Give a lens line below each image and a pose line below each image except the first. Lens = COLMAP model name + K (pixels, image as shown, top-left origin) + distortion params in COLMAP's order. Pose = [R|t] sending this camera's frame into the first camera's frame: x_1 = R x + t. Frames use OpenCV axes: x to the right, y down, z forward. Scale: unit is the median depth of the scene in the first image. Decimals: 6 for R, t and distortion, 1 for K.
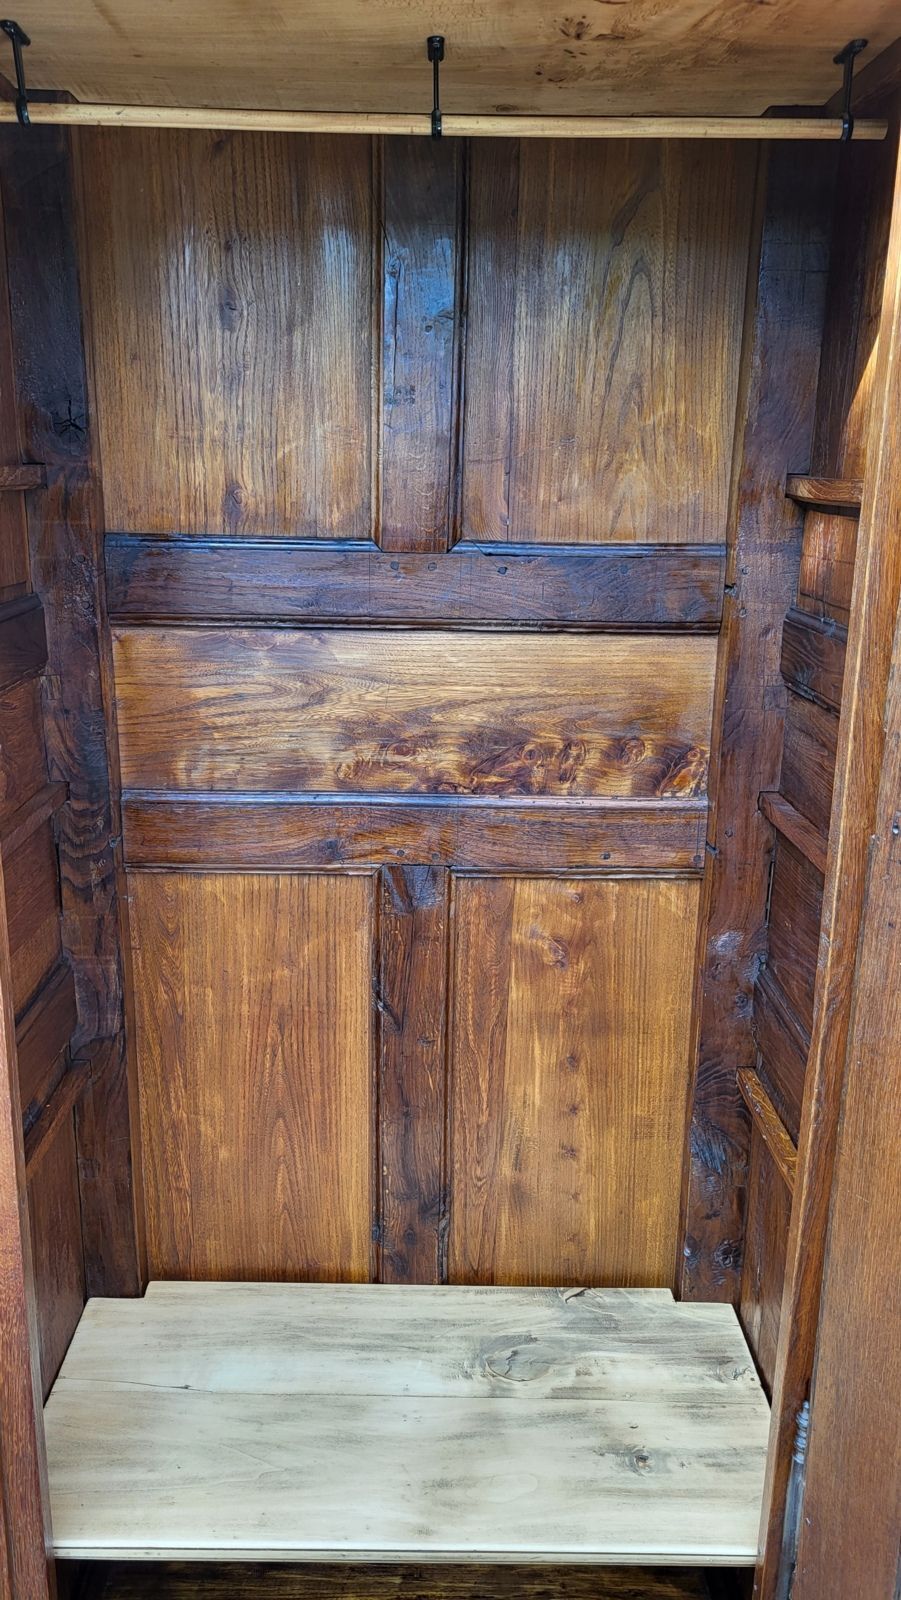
lens RADIAL K [[1195.4, 0, 445.9], [0, 1195.4, 785.8], [0, 0, 1]] dist [0.042629, -0.035856]
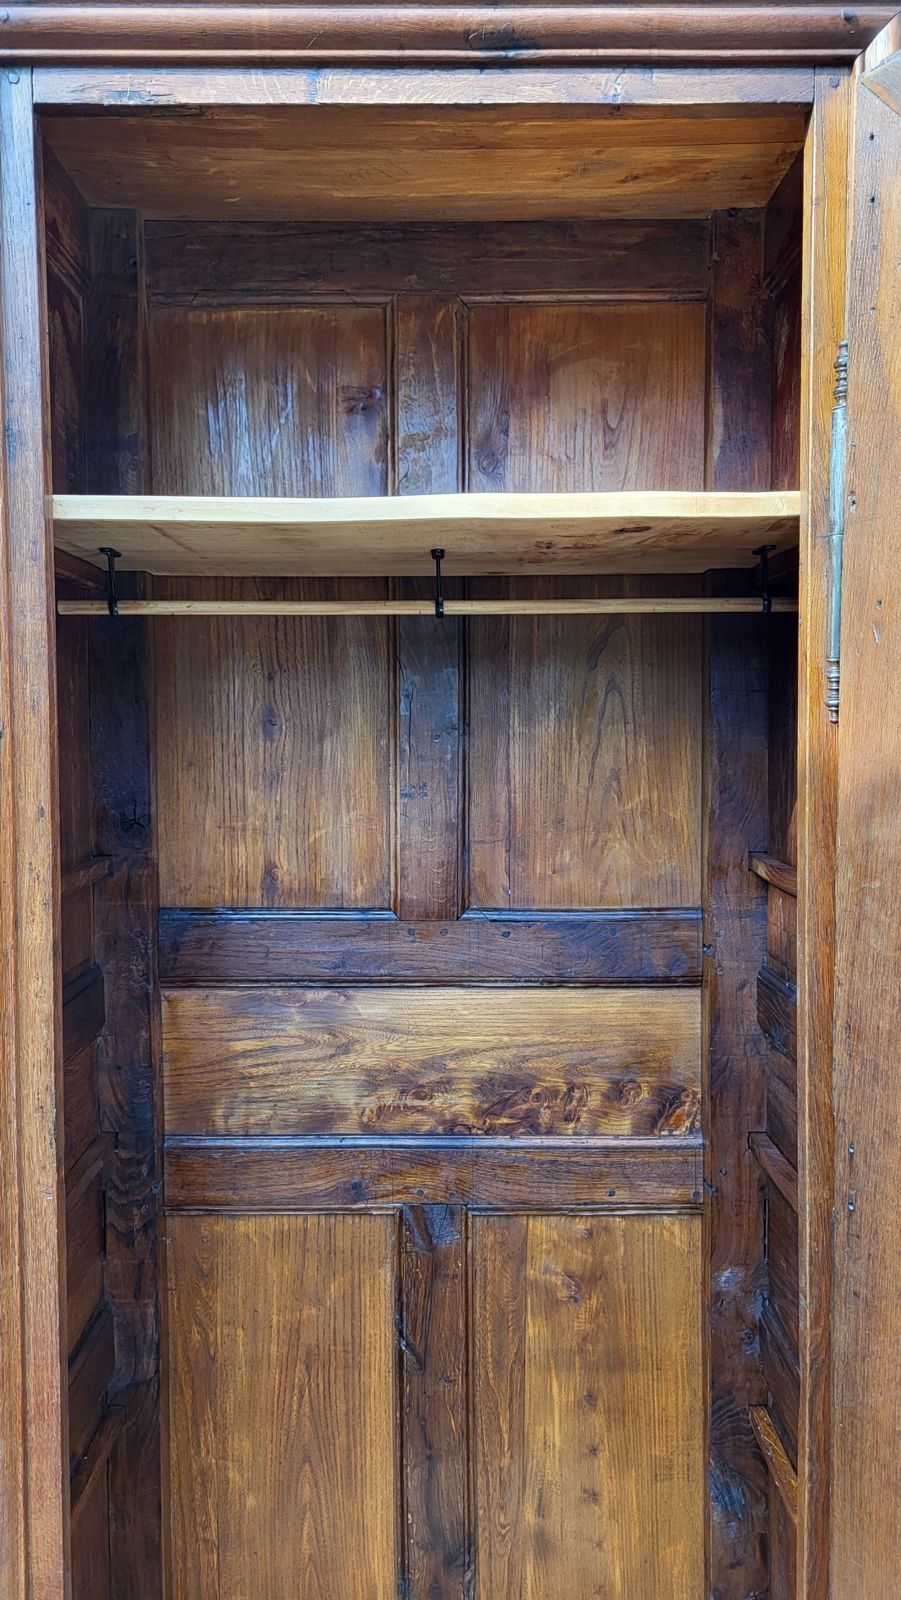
lens RADIAL K [[1195.4, 0, 445.9], [0, 1195.4, 785.8], [0, 0, 1]] dist [0.042629, -0.035856]
pose [[0.999619, -0.022228, -0.016378, 0.011316], [0.018374, 0.978310, -0.206328, -0.080508], [0.020609, 0.205948, 0.978346, -0.135820]]
